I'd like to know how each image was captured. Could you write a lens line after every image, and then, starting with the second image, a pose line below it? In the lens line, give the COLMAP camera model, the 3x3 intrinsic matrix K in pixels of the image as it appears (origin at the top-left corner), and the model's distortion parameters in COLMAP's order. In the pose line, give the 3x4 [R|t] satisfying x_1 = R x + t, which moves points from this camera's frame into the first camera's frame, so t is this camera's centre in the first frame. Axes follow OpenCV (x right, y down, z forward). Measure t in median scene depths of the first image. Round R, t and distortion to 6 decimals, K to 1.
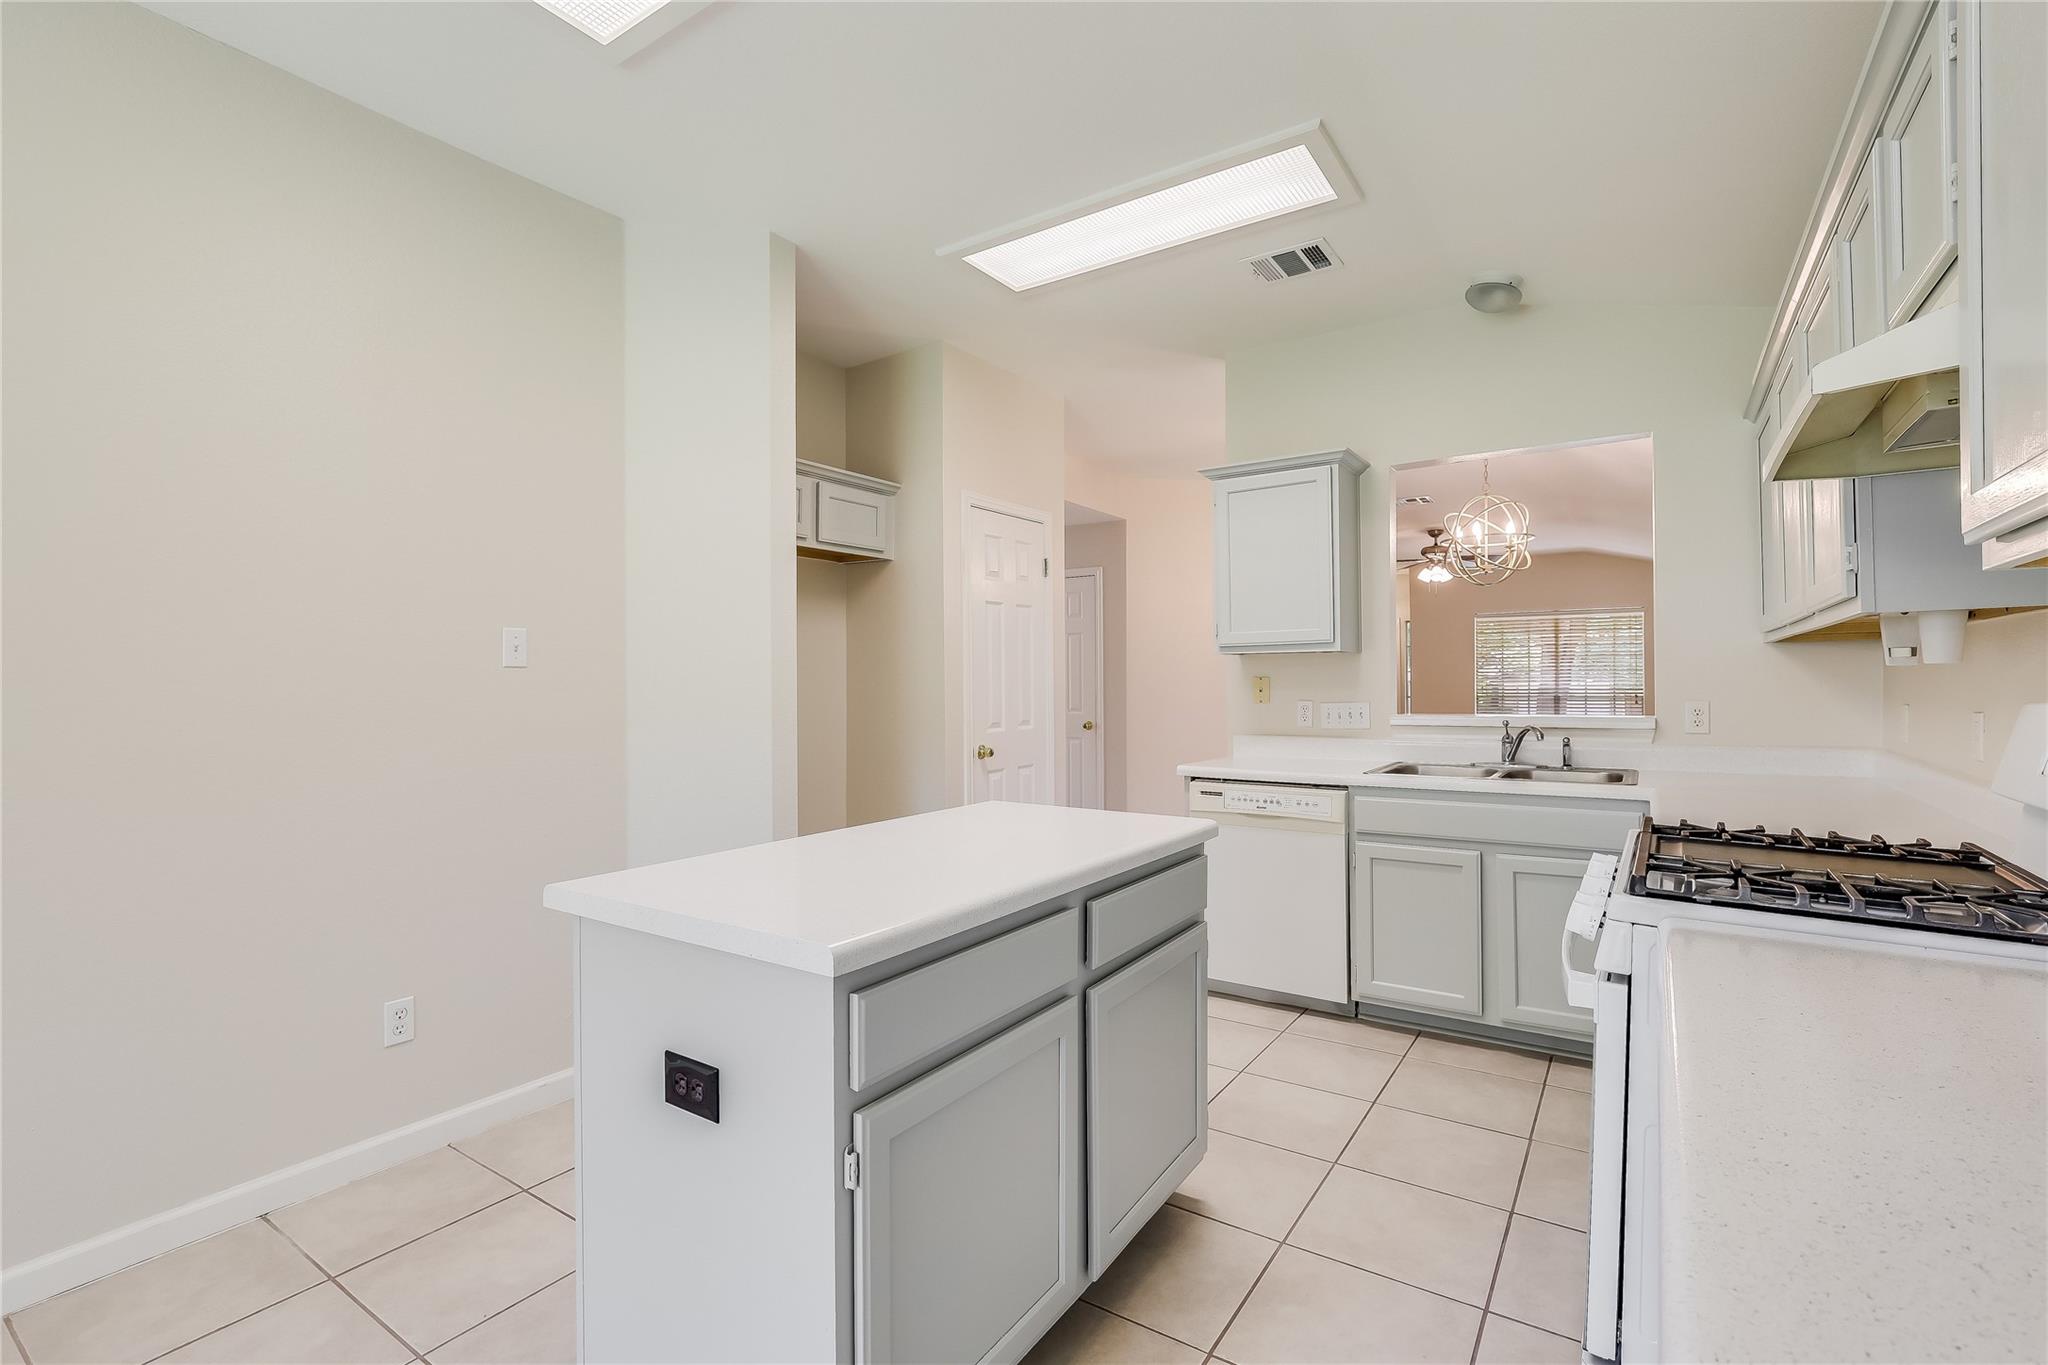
lens RADIAL K [[916.3, 0, 1021.0], [0, 916.3, 678.8], [0, 0, 1]] dist [-0.016647, -0.000031]
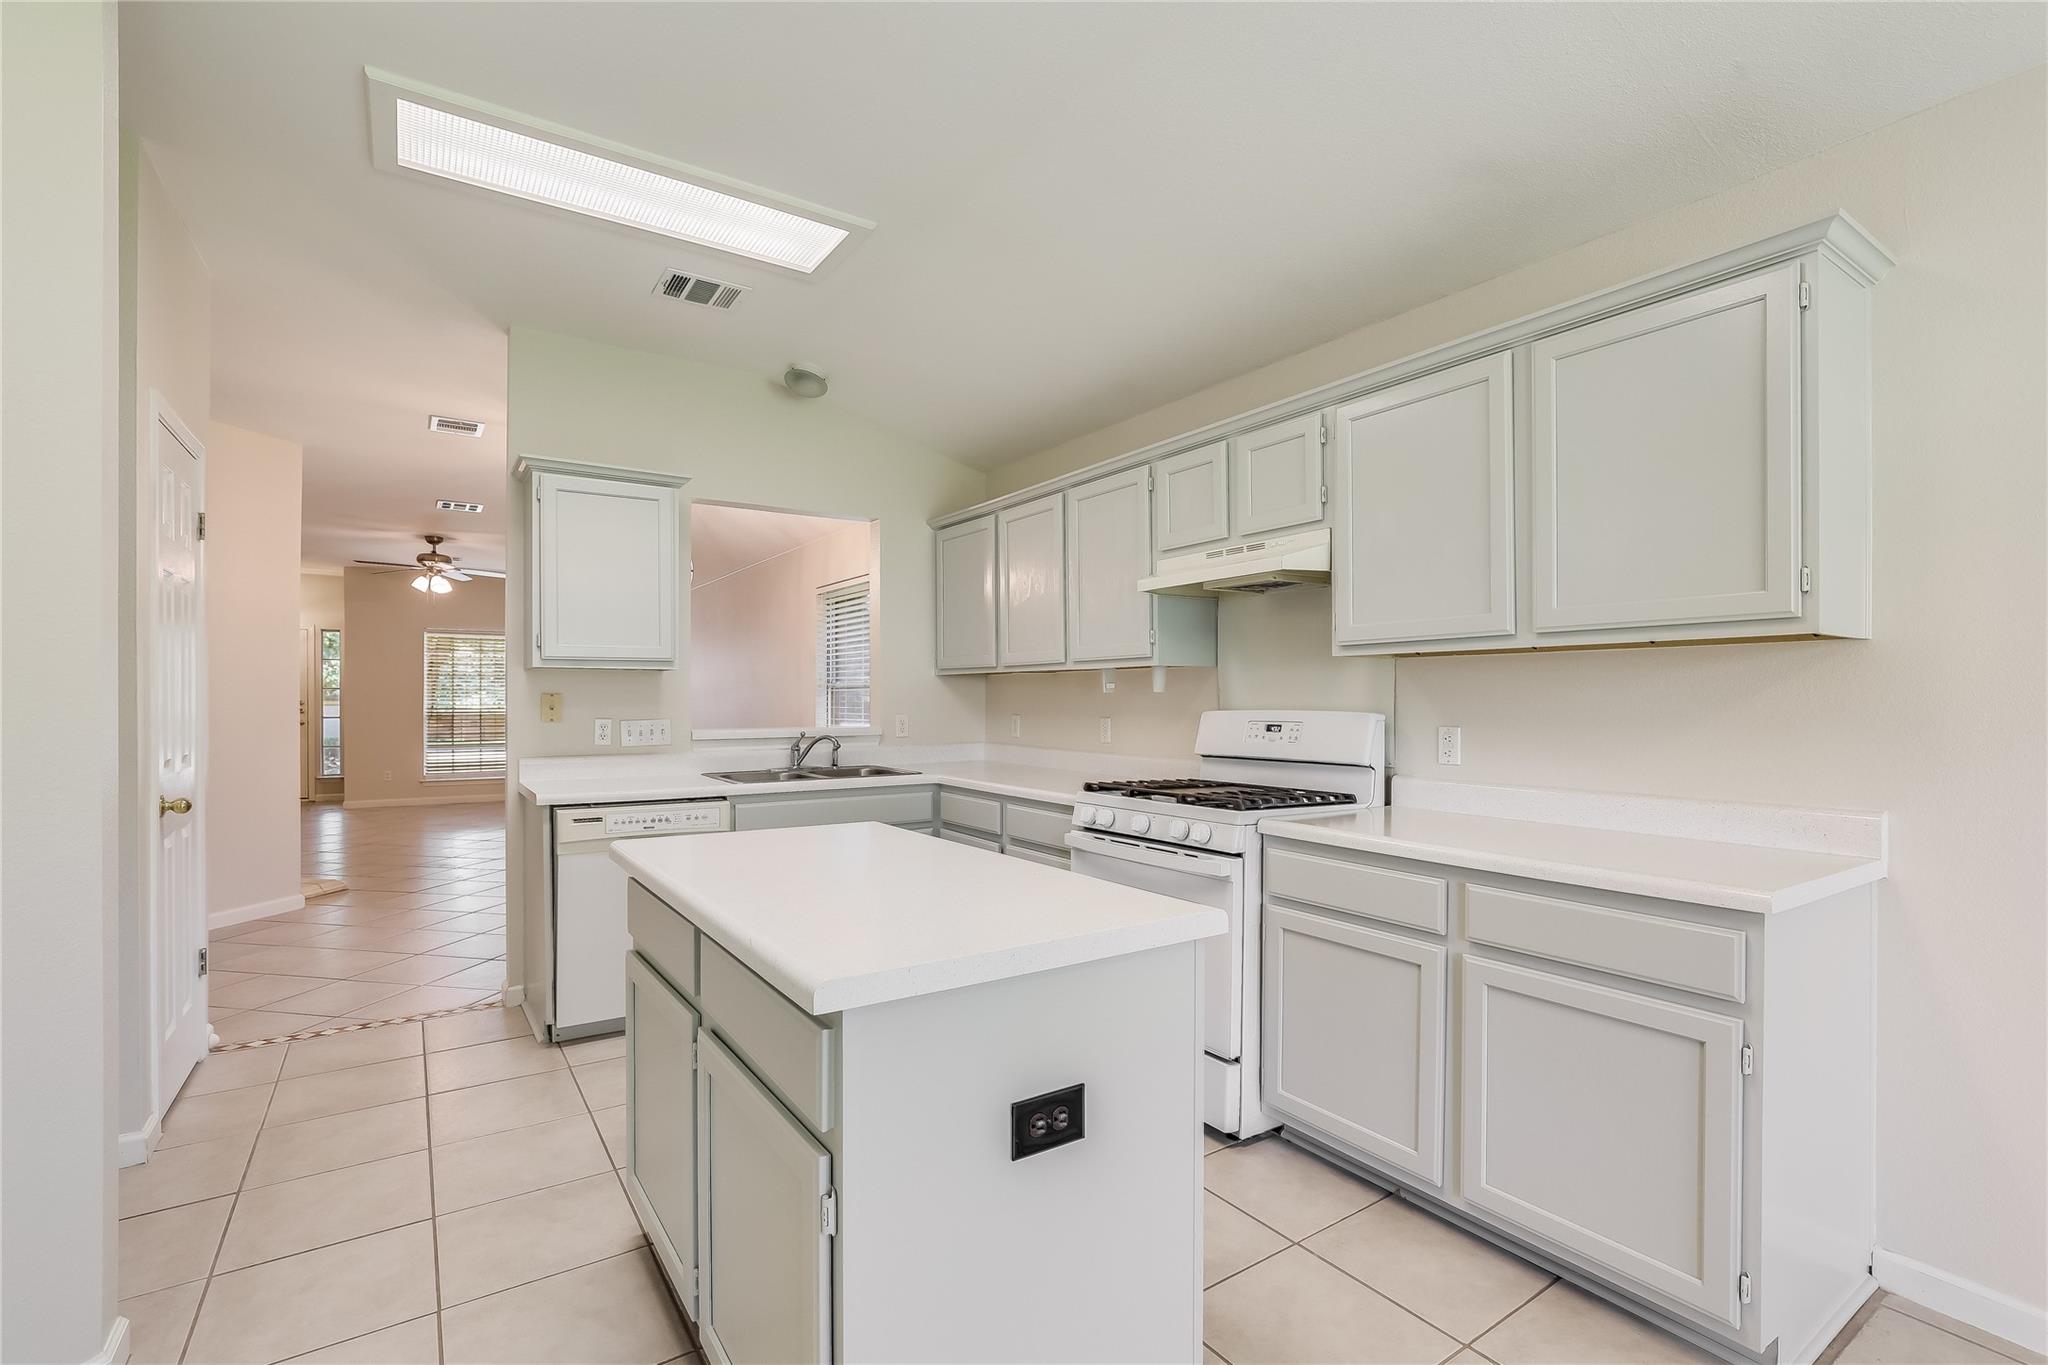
lens RADIAL K [[920.3, 0, 1019.1], [0, 920.3, 702.5], [0, 0, 1]] dist [-0.017869, -0.000660]
pose [[0.372630, 0.001369, 0.927979, -0.449291], [-0.005925, 0.999982, 0.000904, 0.003434], [-0.927961, -0.005835, 0.372632, 0.240826]]
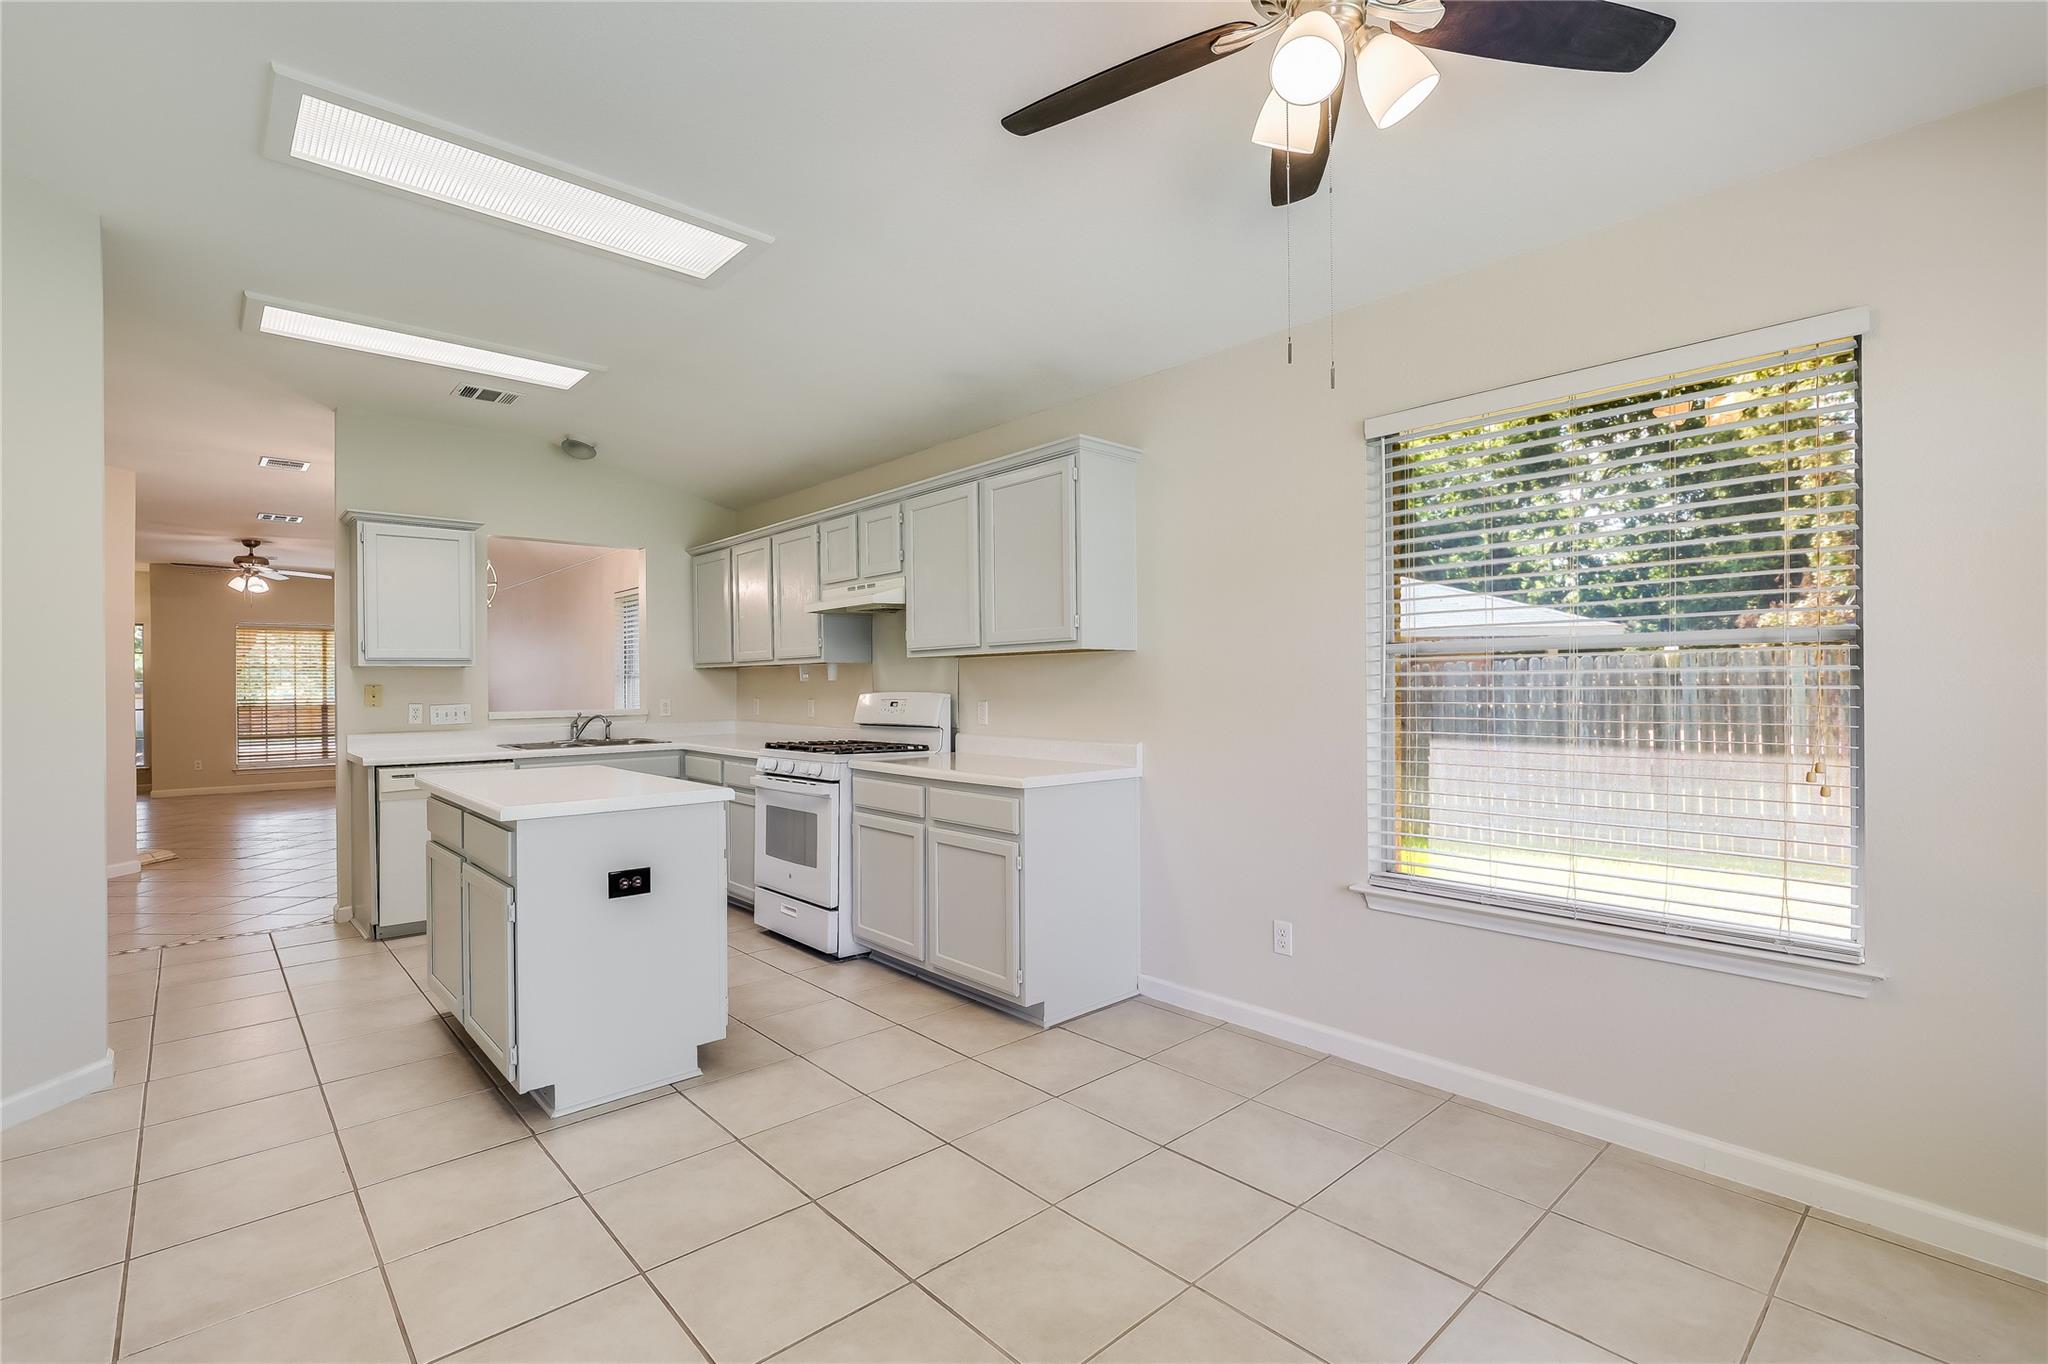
lens RADIAL K [[920.3, 0, 1015.7], [0, 920.3, 686.3], [0, 0, 1]] dist [-0.017869, -0.000660]
pose [[0.232727, 0.000556, 0.972542, -0.770753], [0.003521, 0.999993, -0.001414, 0.004179], [-0.972536, 0.003753, 0.232724, -0.114897]]
